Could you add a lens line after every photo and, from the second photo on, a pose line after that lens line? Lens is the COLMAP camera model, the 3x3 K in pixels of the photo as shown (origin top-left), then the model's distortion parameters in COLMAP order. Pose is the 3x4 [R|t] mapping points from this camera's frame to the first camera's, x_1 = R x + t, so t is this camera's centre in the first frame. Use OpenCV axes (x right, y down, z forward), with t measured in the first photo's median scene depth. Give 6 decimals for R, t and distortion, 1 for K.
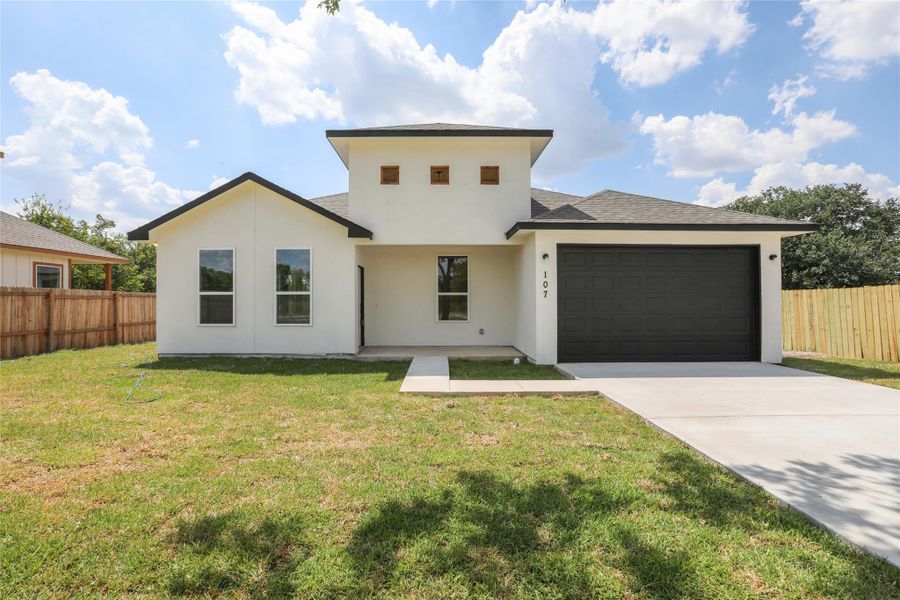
lens RADIAL K [[402.3, 0, 443.5], [0, 402.3, 297.5], [0, 0, 1]] dist [-0.042610, 0.025751]
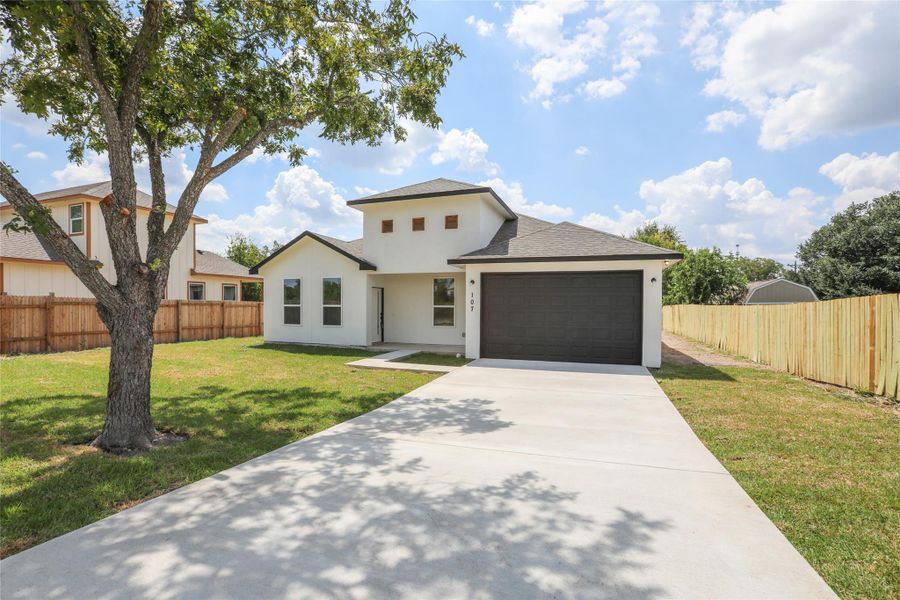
lens RADIAL K [[416.2, 0, 444.8], [0, 416.2, 299.3], [0, 0, 1]] dist [-0.077340, 0.036231]
pose [[0.935454, 0.002960, -0.353436, 0.607980], [-0.005133, 0.999973, -0.005212, -0.029805], [0.353411, 0.006690, 0.935444, -0.357744]]
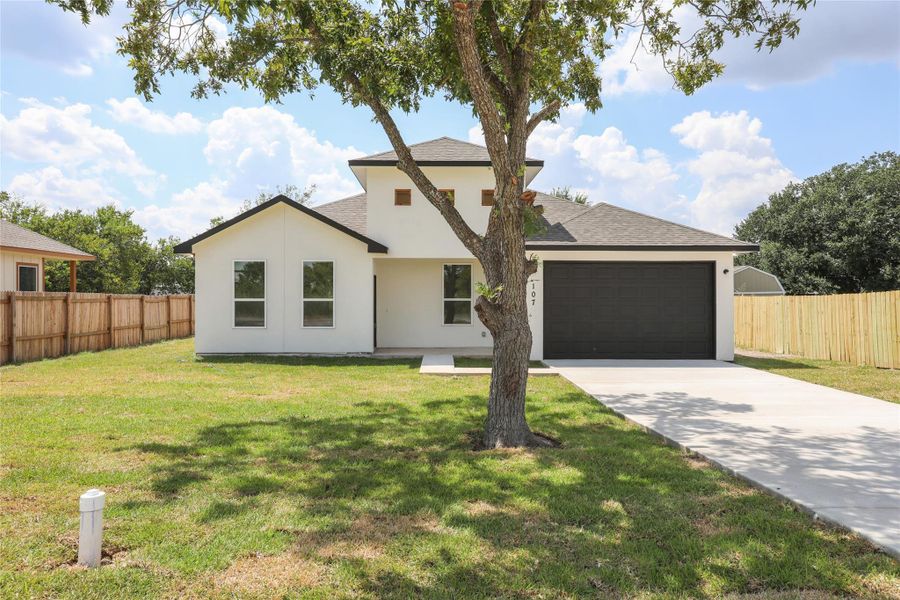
lens RADIAL K [[614.9, 0, 450.0], [0, 614.9, 300.0], [0, 0, 1]] dist [0.037302, 0.002068]
pose [[0.999961, 0.002801, 0.008418, -0.012447], [-0.002931, 0.999876, 0.015498, -0.038619], [-0.008374, -0.015522, 0.999844, -0.772099]]
